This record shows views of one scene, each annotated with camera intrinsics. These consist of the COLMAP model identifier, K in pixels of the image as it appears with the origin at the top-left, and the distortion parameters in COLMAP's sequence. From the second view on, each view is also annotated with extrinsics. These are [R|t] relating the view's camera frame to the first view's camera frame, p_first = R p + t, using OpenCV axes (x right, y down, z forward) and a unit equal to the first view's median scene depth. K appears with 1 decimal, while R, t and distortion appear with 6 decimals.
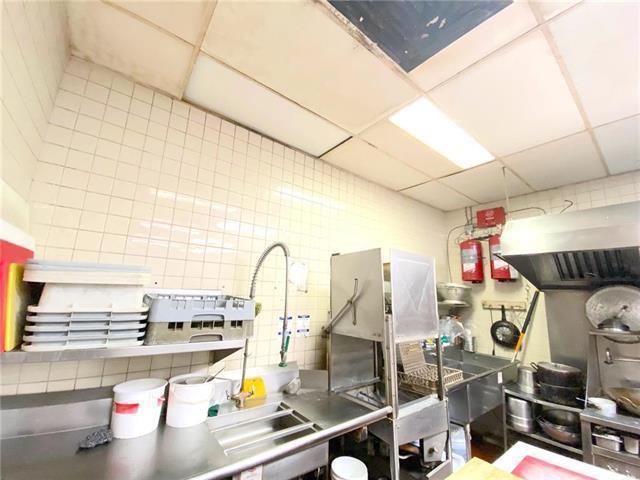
lens RADIAL K [[259.6, 0, 319.4], [0, 259.6, 241.8], [0, 0, 1]] dist [0.021777, -0.019785]
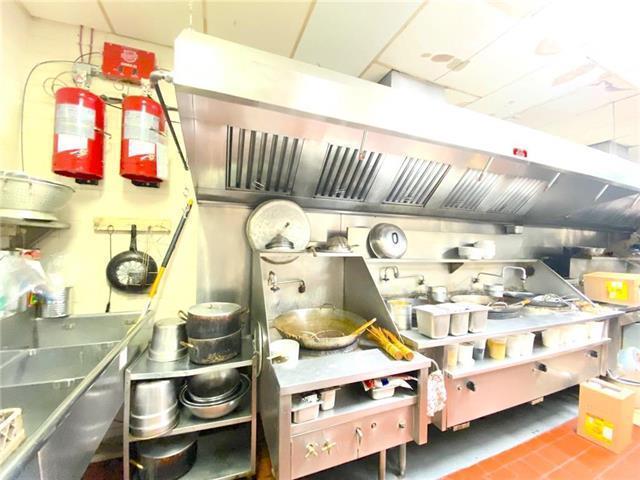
lens RADIAL K [[259.6, 0, 319.4], [0, 259.6, 241.8], [0, 0, 1]] dist [0.021777, -0.019785]
pose [[0.269983, -0.030557, 0.962380, 0.273176], [-0.194588, 0.977142, 0.085614, 0.160039], [-0.942998, -0.210382, 0.257865, 0.486097]]
